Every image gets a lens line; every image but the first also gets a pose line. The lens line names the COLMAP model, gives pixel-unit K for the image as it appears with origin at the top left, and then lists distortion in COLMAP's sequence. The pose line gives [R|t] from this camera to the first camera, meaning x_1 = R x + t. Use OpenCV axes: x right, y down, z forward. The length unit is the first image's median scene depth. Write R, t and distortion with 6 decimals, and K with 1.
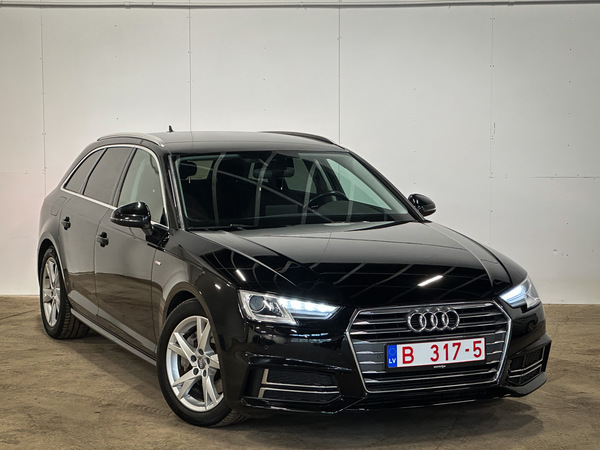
lens RADIAL K [[1395.0, 0, 300.0], [0, 1395.0, 225.0], [0, 0, 1]] dist [0.083281, 0.520955]
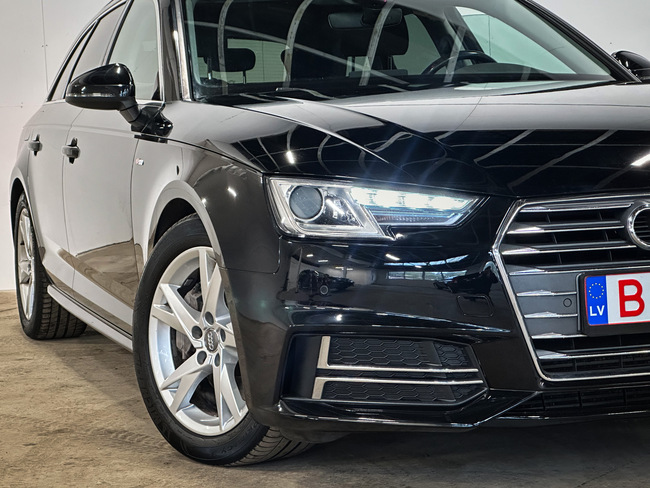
lens RADIAL K [[1574.9, 0, 325.0], [0, 1574.9, 244.0], [0, 0, 1]] dist [-0.628702, 12.907095]
pose [[0.995883, -0.029693, -0.085642, 0.020040], [0.028387, 0.999462, -0.016436, 0.075178], [0.086084, 0.013937, 0.996190, 0.442629]]
